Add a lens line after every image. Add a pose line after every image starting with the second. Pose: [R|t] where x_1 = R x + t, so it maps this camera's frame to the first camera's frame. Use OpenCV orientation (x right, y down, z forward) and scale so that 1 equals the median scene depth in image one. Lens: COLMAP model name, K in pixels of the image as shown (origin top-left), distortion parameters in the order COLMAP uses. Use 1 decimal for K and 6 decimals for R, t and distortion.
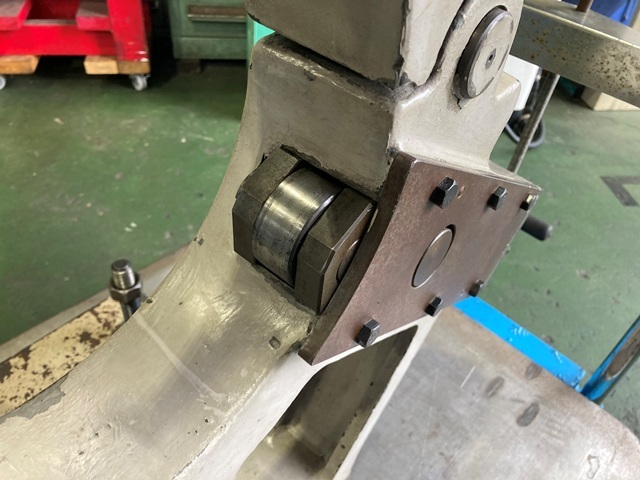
lens RADIAL K [[529.4, 0, 311.9], [0, 529.4, 247.2], [0, 0, 1]] dist [0.005847, 0.003115]
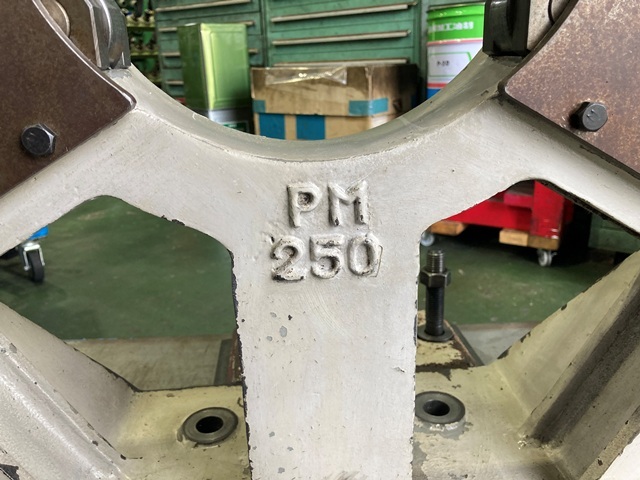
lens RADIAL K [[527.8, 0, 320.1], [0, 527.8, 234.6], [0, 0, 1]] dist [0.008128, -0.003394]
pose [[0.716767, 0.116421, -0.687525, 0.081291], [-0.412729, 0.865539, -0.283718, 0.152261], [0.562049, 0.487122, 0.668441, 0.036386]]
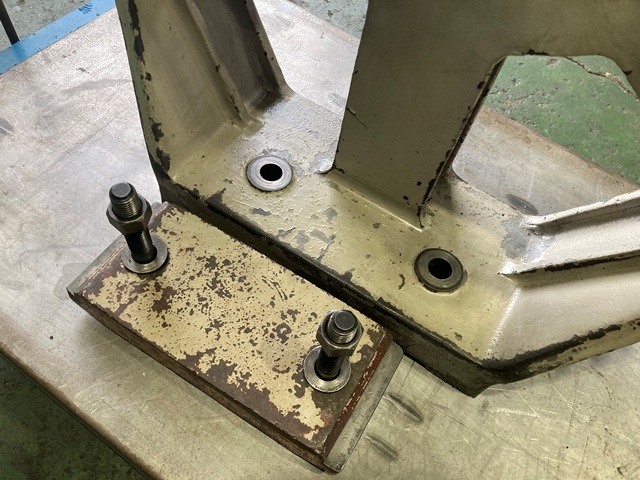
lens RADIAL K [[519.4, 0, 316.5], [0, 519.4, 241.9], [0, 0, 1]] dist [0.018919, -0.015452]
pose [[-0.156989, -0.889633, 0.428845, -0.286373], [0.587594, 0.264872, 0.764576, -0.129623], [-0.793780, 0.372017, 0.481161, 0.155318]]
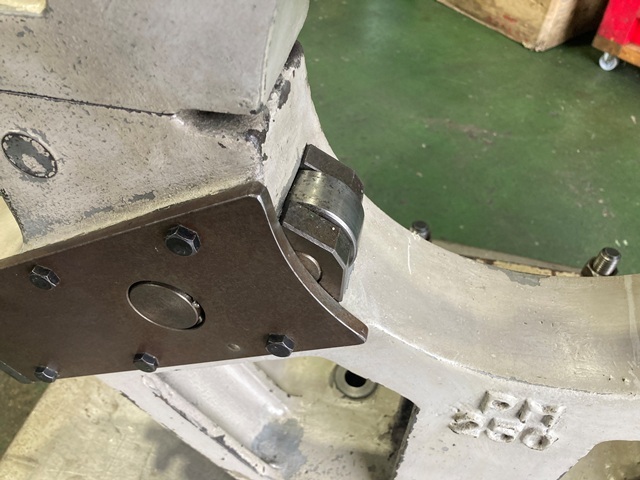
lens RADIAL K [[532.6, 0, 317.5], [0, 532.6, 244.5], [0, 0, 1]] dist [0.001460, -0.002903]
pose [[0.493415, 0.591994, -0.637248, 0.005597], [-0.585367, 0.767905, 0.260129, 0.031667], [0.643340, 0.244672, 0.725430, -0.053488]]
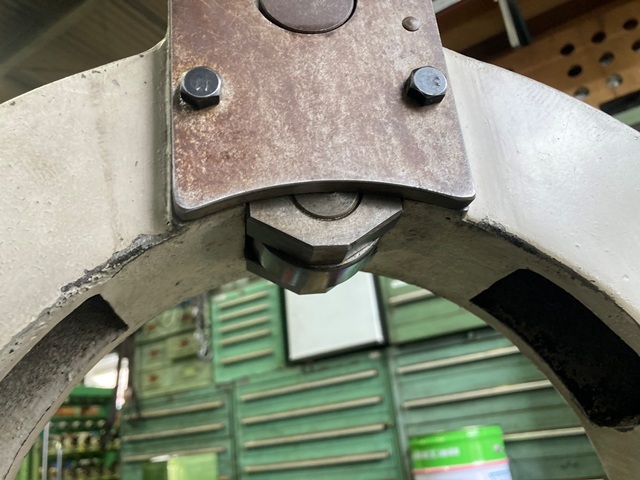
lens RADIAL K [[532.6, 0, 317.5], [0, 532.6, 244.5], [0, 0, 1]] dist [0.001460, -0.002903]
pose [[0.739531, -0.385483, -0.551813, 0.036066], [-0.329903, 0.507004, -0.796311, 0.051579], [0.586735, 0.770941, 0.247773, -0.010138]]
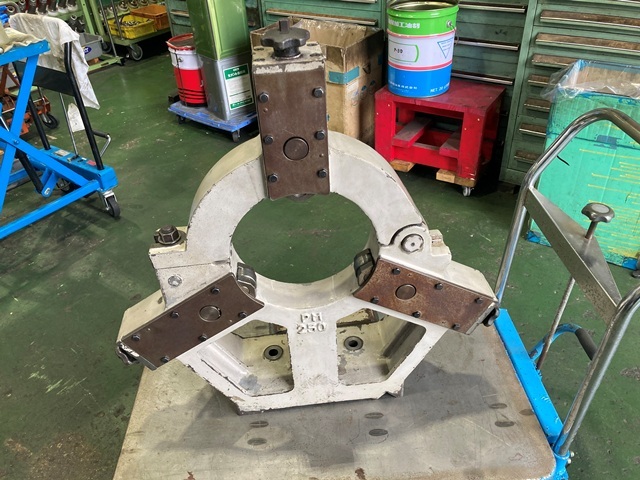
lens RADIAL K [[513.2, 0, 320.8], [0, 513.2, 230.4], [0, 0, 1]] dist [0.012673, -0.006693]
pose [[0.732438, 0.286138, -0.617786, 0.367513], [-0.383960, 0.922933, -0.027745, -0.009416], [0.562236, 0.257526, 0.785857, -0.425619]]
